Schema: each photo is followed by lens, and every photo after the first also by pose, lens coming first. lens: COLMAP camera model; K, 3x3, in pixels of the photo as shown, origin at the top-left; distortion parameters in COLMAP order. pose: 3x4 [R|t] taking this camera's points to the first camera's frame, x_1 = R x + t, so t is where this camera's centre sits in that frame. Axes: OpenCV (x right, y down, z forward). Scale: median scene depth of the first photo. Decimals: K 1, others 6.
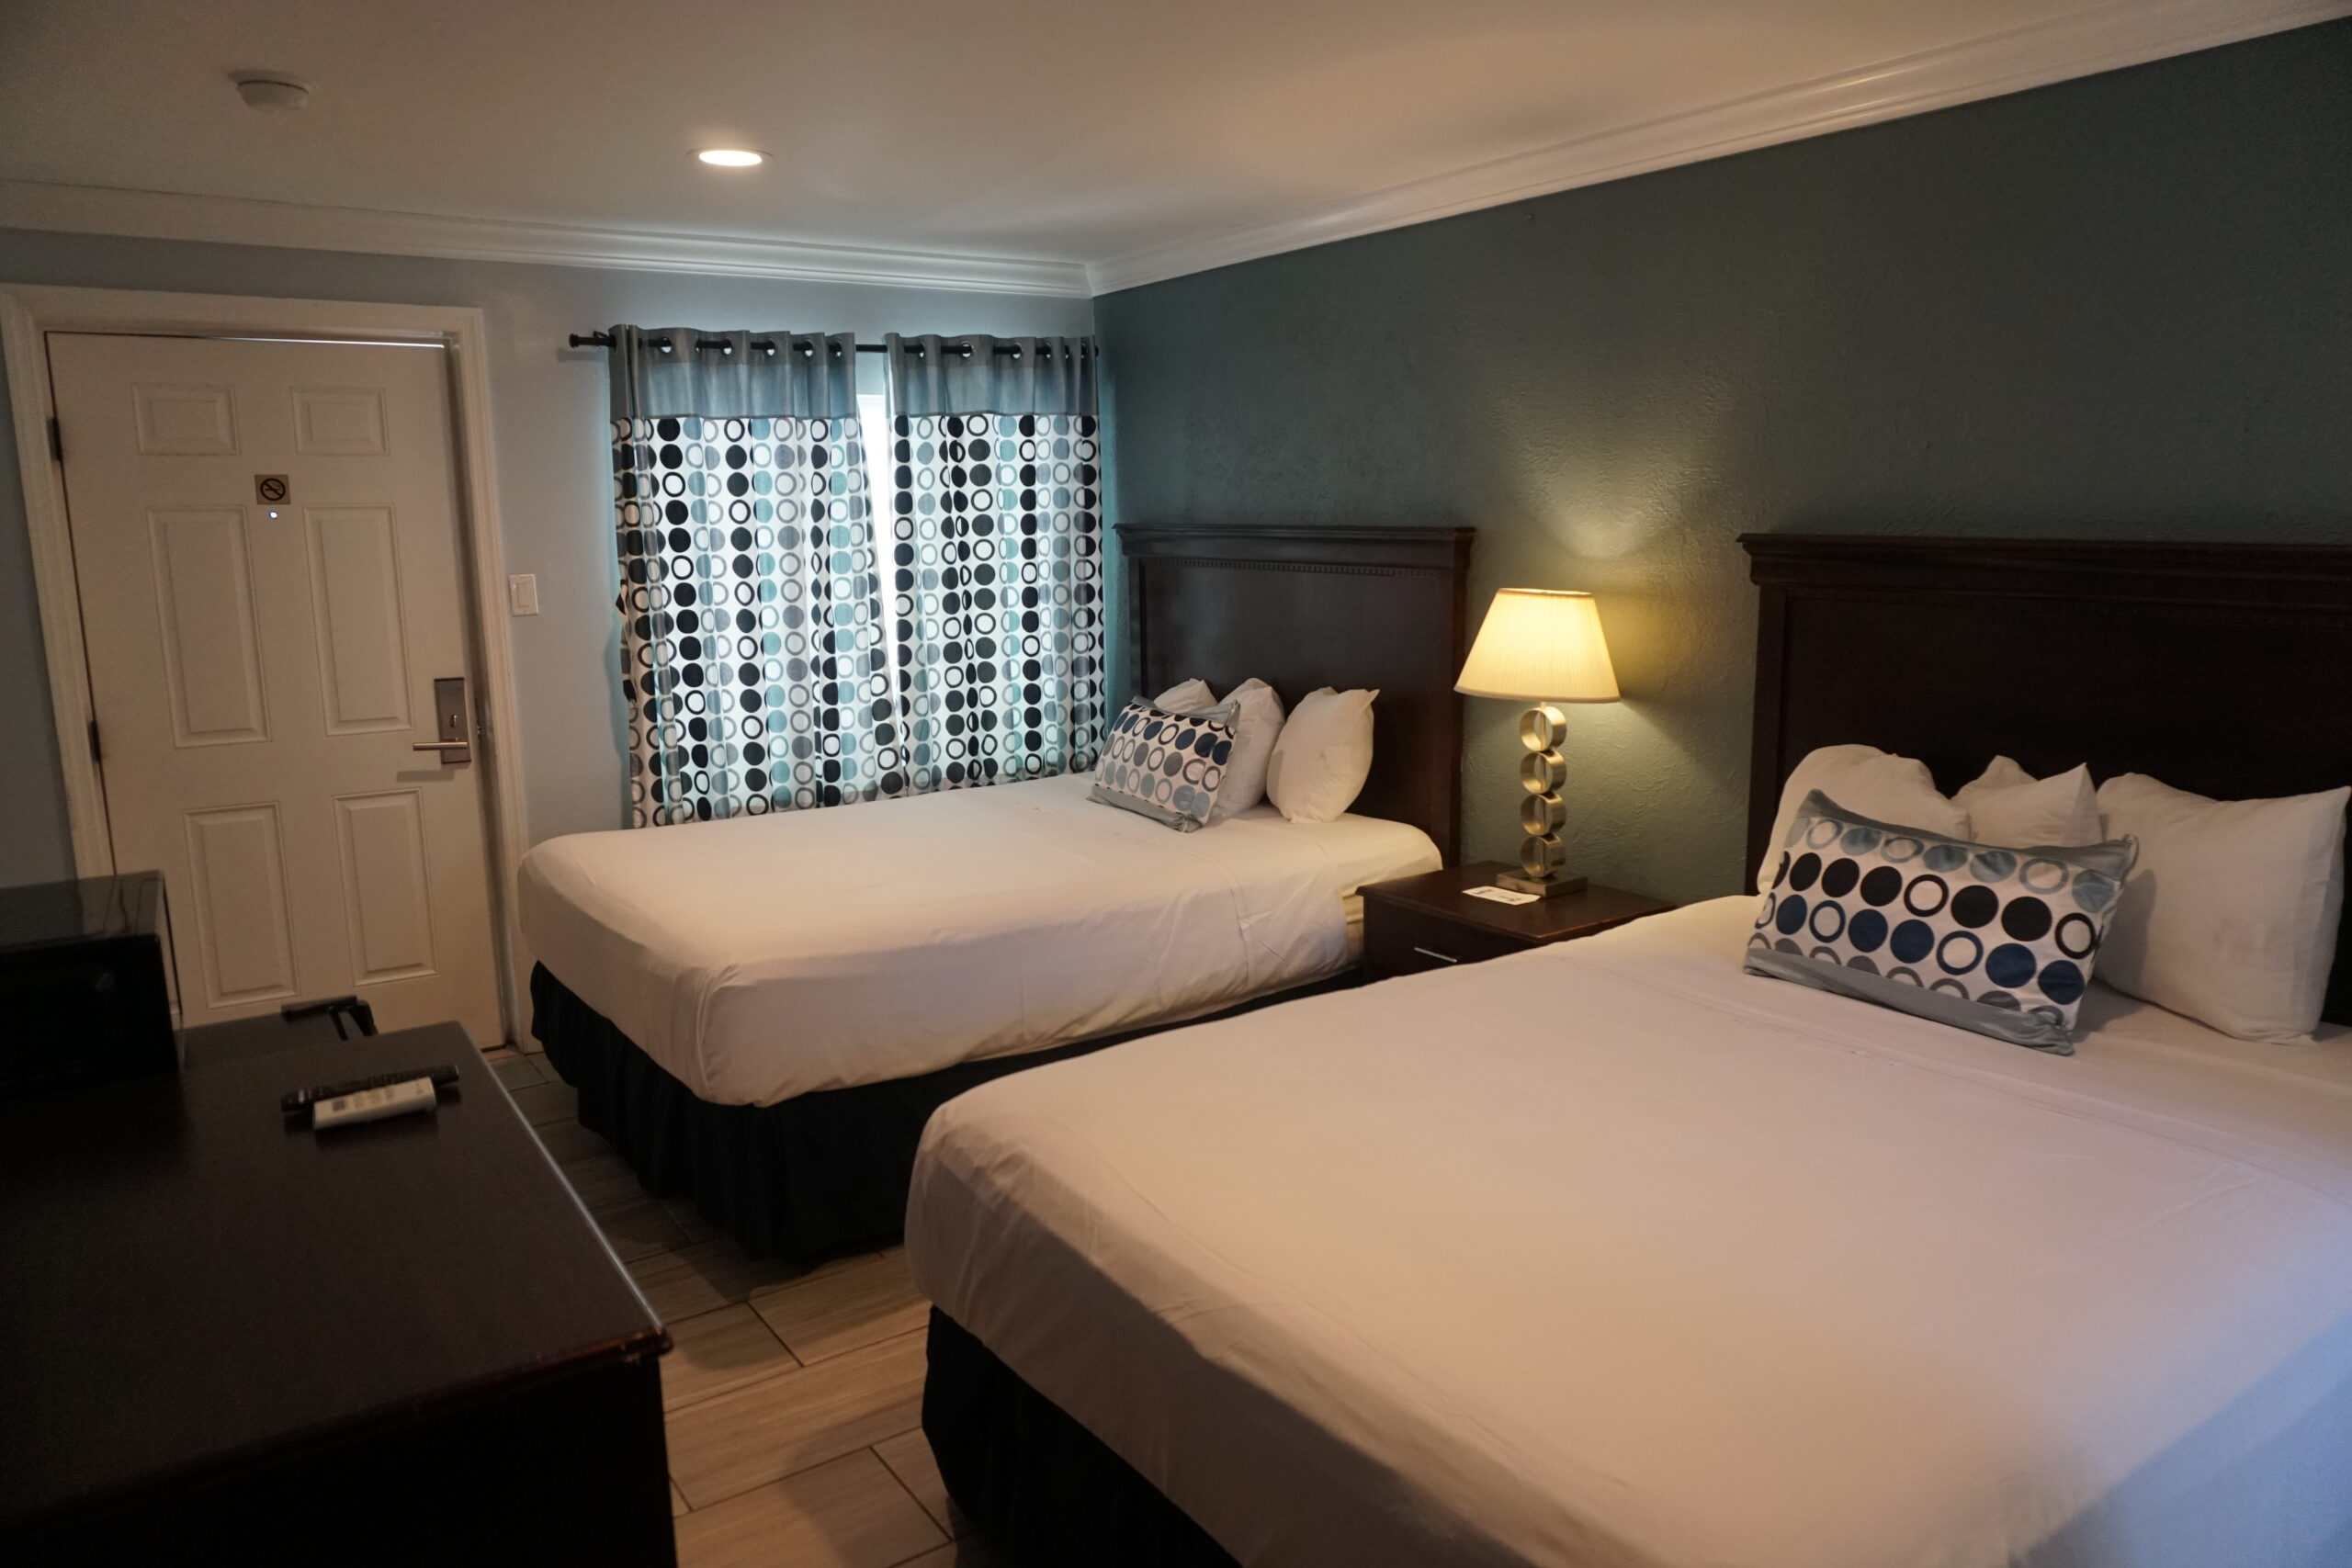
lens RADIAL K [[1566.0, 0, 1180.9], [0, 1566.0, 785.9], [0, 0, 1]] dist [-0.052158, 0.027168]
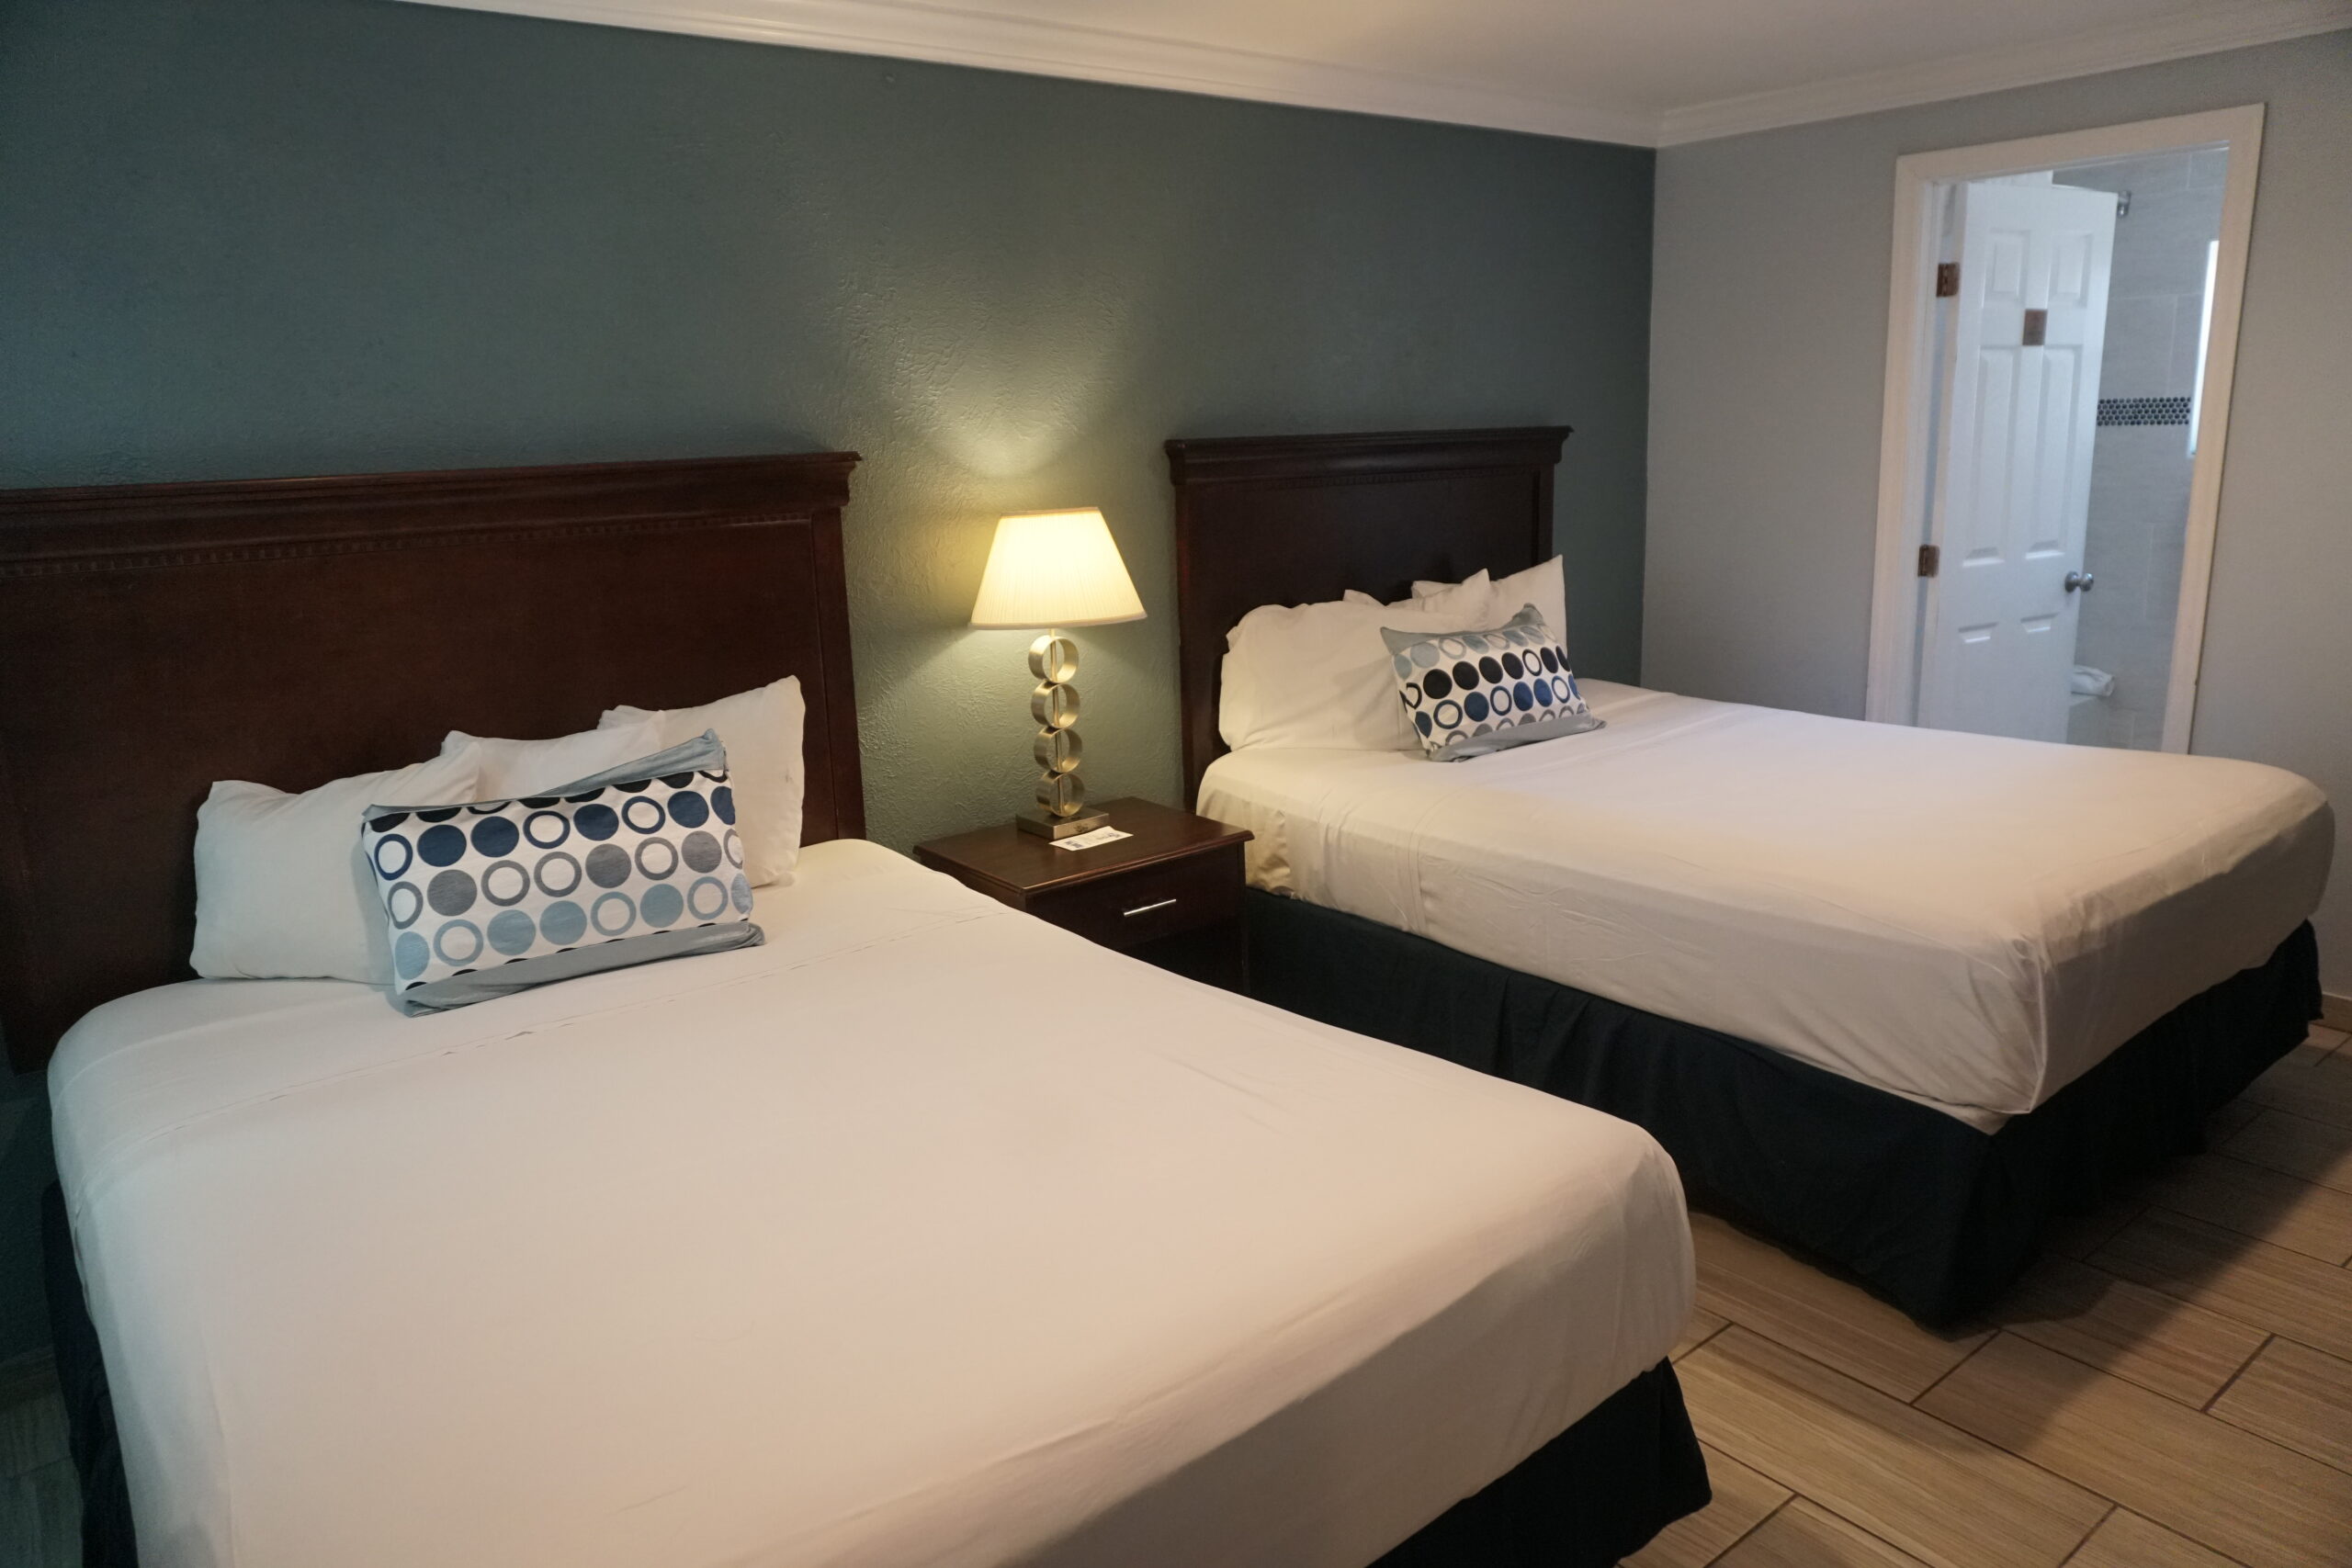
lens RADIAL K [[1566.0, 0, 1180.6], [0, 1566.0, 776.7], [0, 0, 1]] dist [-0.052158, 0.027168]
pose [[-0.053194, -0.209277, 0.976408, -0.556428], [0.211168, 0.953323, 0.215834, -0.123412], [-0.976001, 0.217668, -0.006519, 0.753351]]
